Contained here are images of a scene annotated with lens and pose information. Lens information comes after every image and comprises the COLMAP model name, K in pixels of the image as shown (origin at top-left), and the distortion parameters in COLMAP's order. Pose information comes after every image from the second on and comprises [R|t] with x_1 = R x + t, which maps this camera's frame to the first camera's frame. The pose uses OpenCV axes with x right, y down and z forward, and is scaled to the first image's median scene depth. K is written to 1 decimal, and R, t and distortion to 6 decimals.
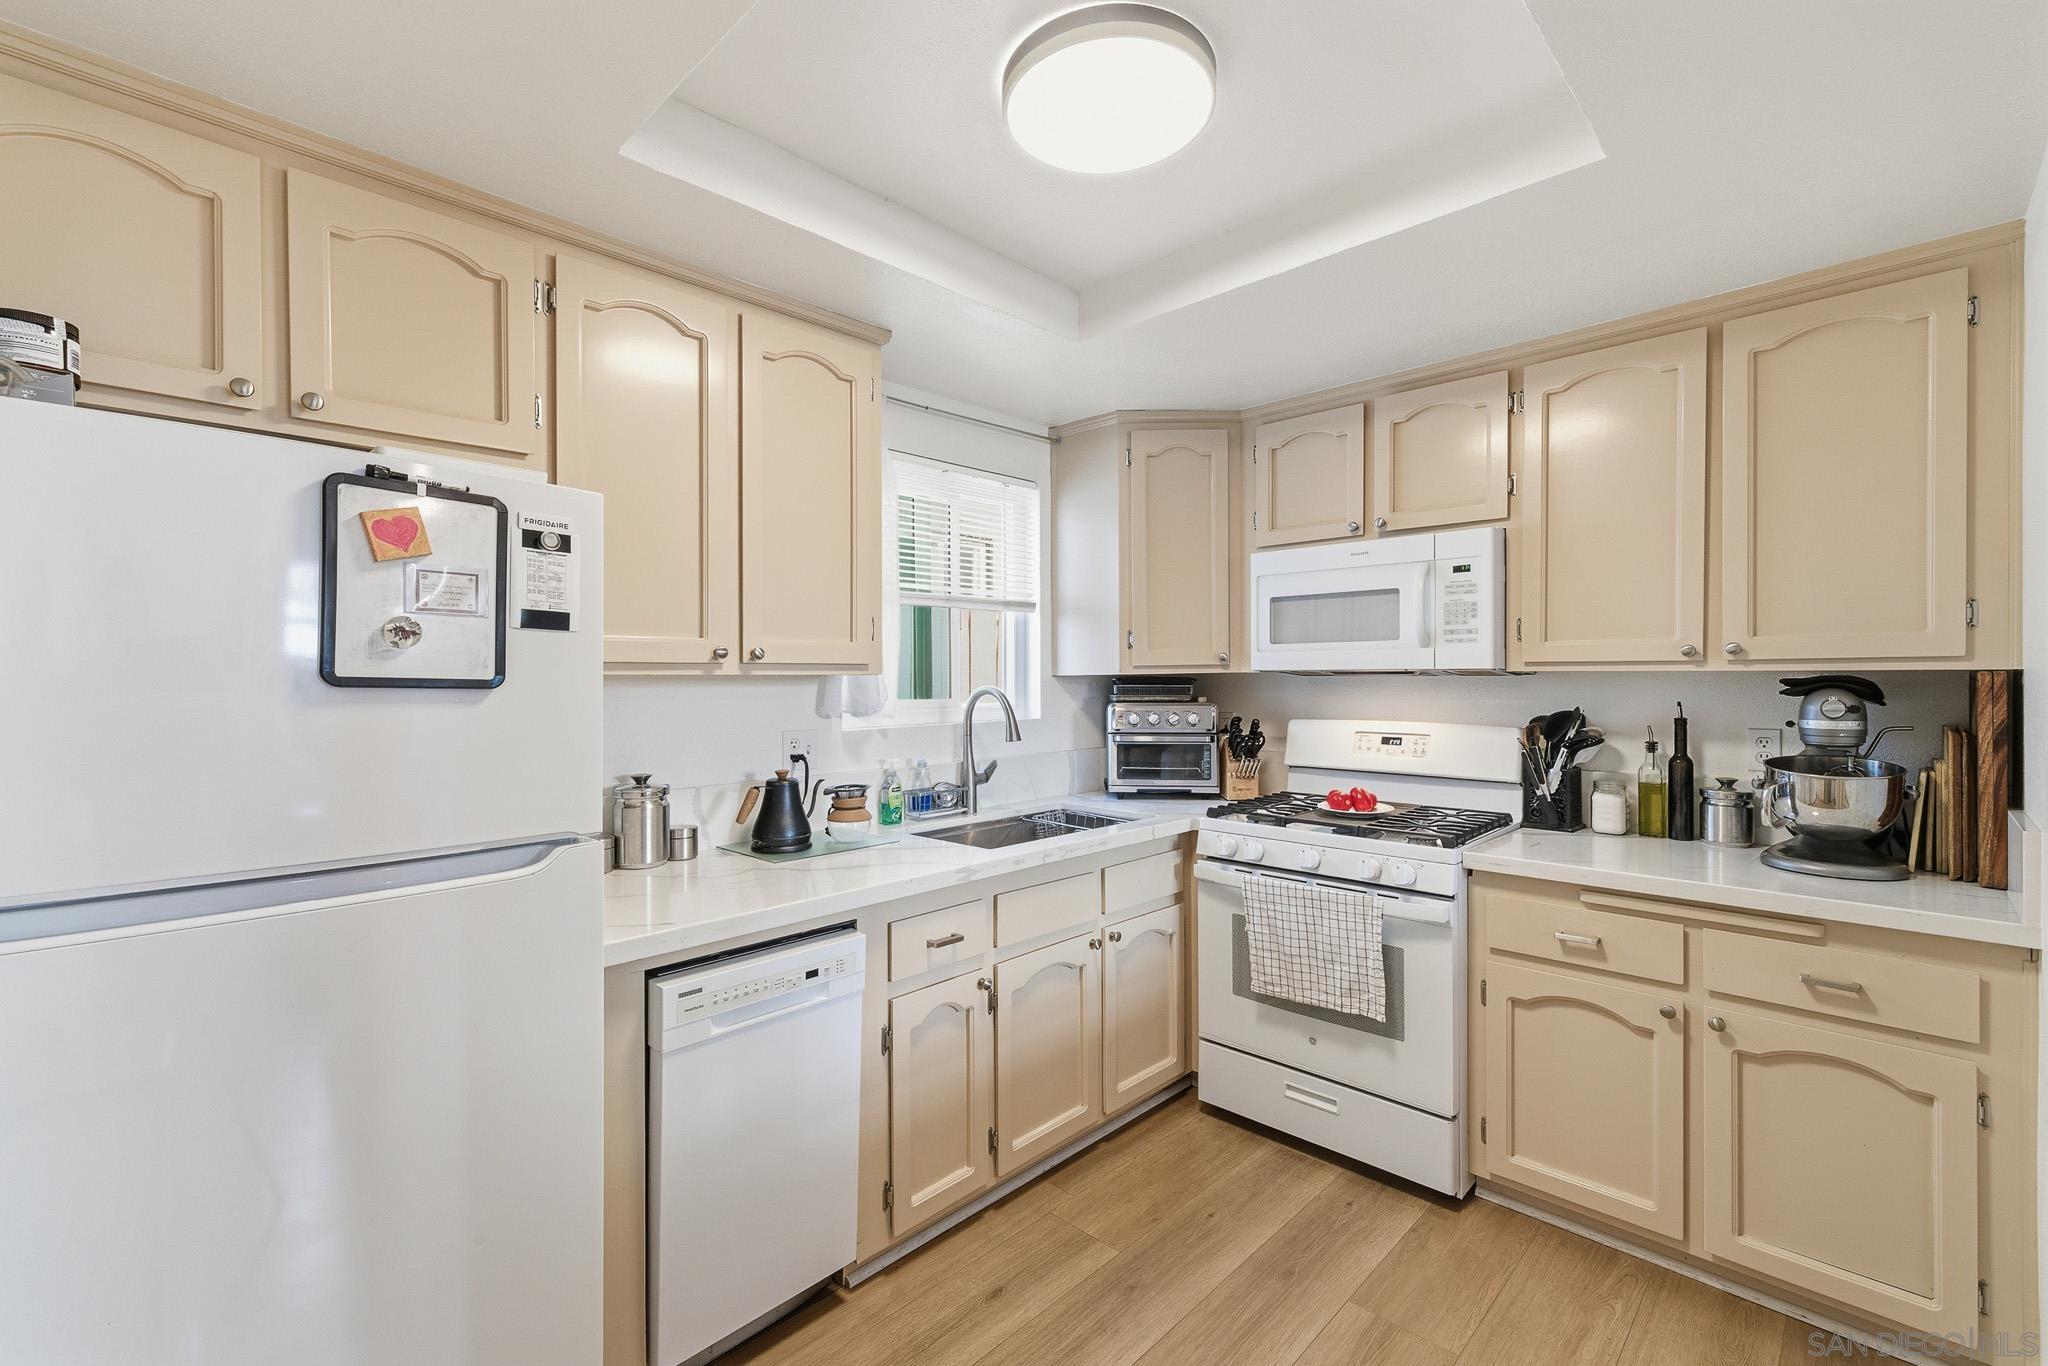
lens RADIAL K [[882.1, 0, 1023.4], [0, 882.1, 670.8], [0, 0, 1]] dist [0.005605, 0.000558]
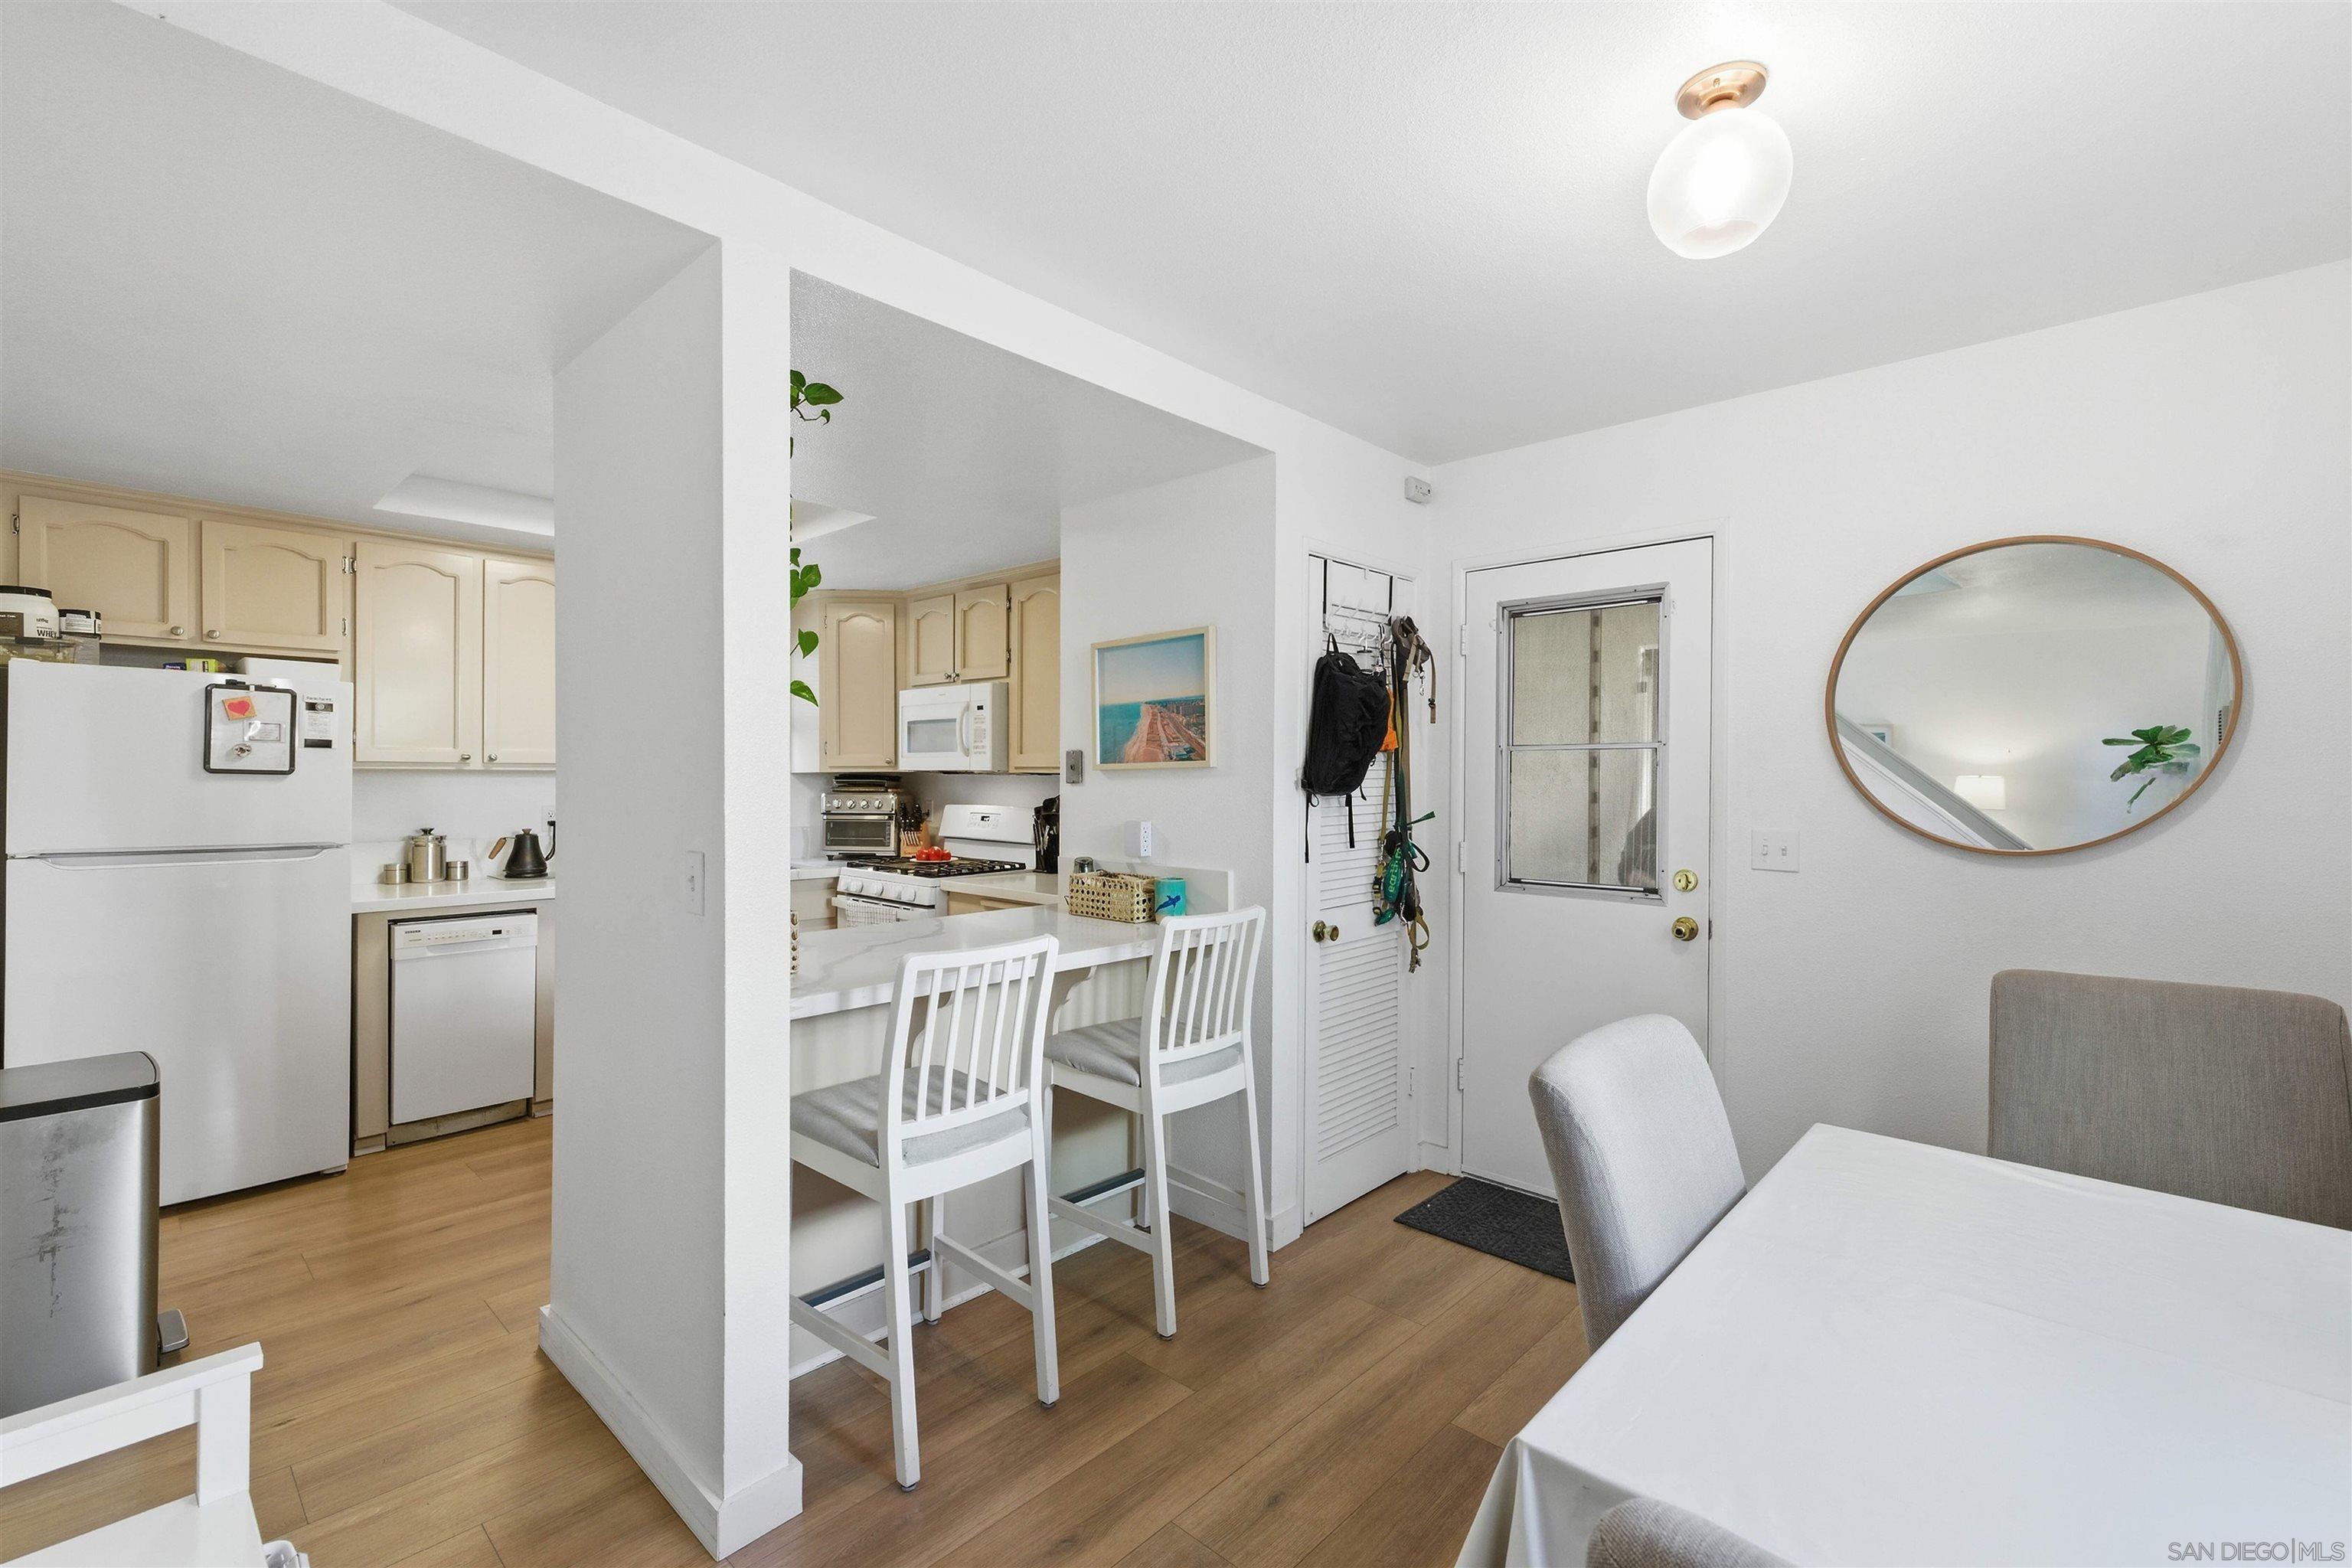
lens RADIAL K [[1008.0, 0, 1180.0], [0, 1008.0, 772.0], [0, 0, 1]] dist [0.001733, -0.000361]
pose [[0.999493, 0.009986, 0.030231, 0.967733], [-0.010094, 0.999943, 0.003432, -0.011327], [-0.030195, -0.003736, 0.999537, -0.994038]]
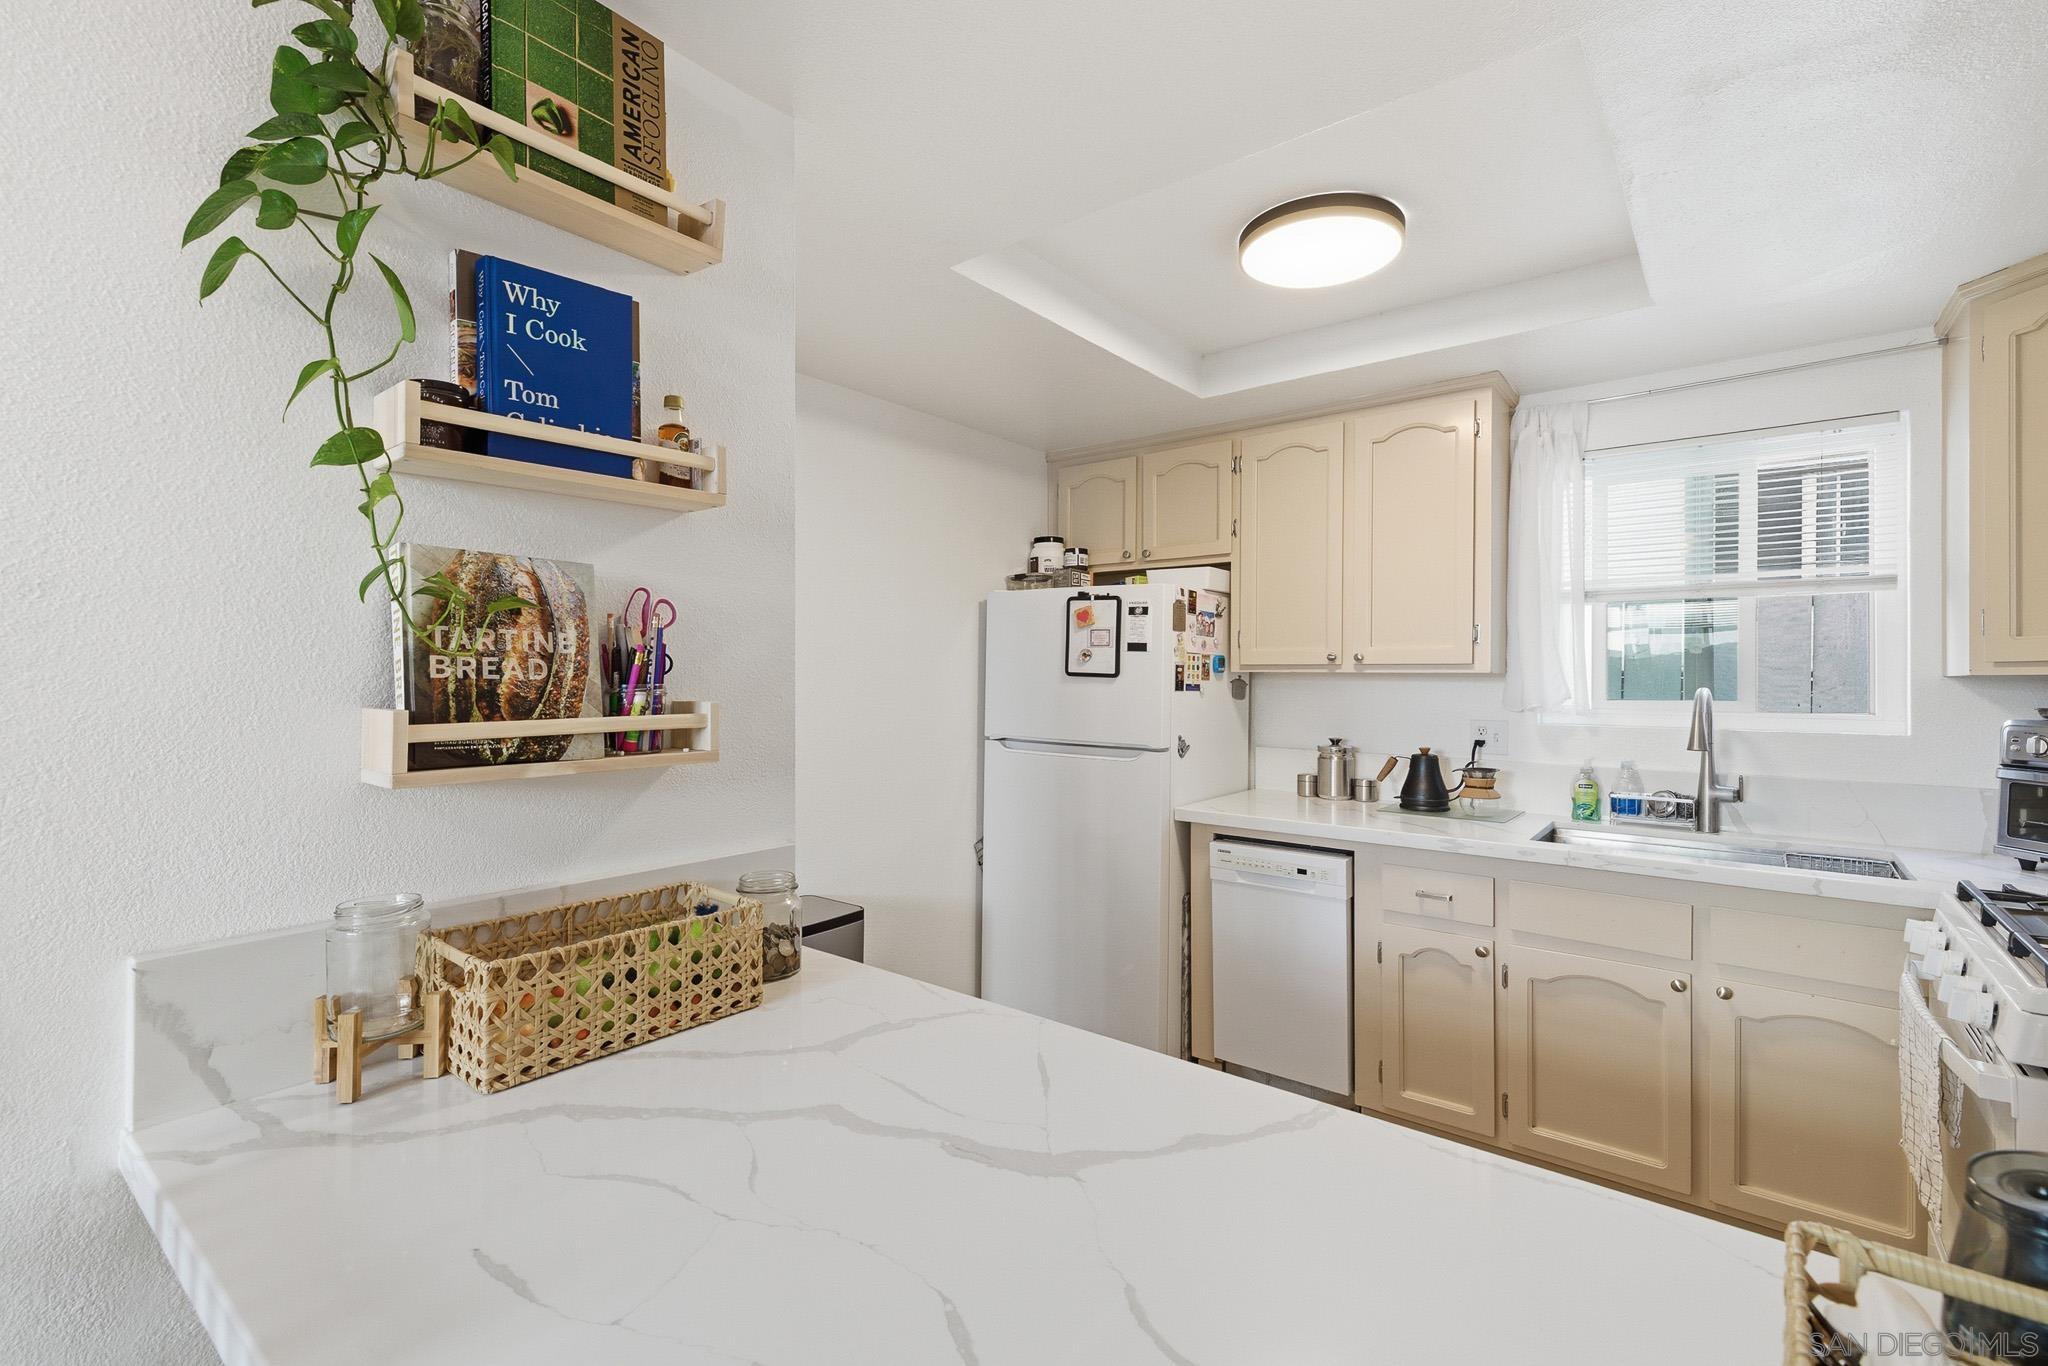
lens RADIAL K [[920.0, 0, 1027.2], [0, 920.0, 663.6], [0, 0, 1]] dist [0.000734, -0.000143]
pose [[0.096014, -0.001747, -0.995378, 1.103106], [0.002109, 0.999997, -0.001552, -0.008645], [0.995378, -0.001950, 0.096018, 0.329543]]
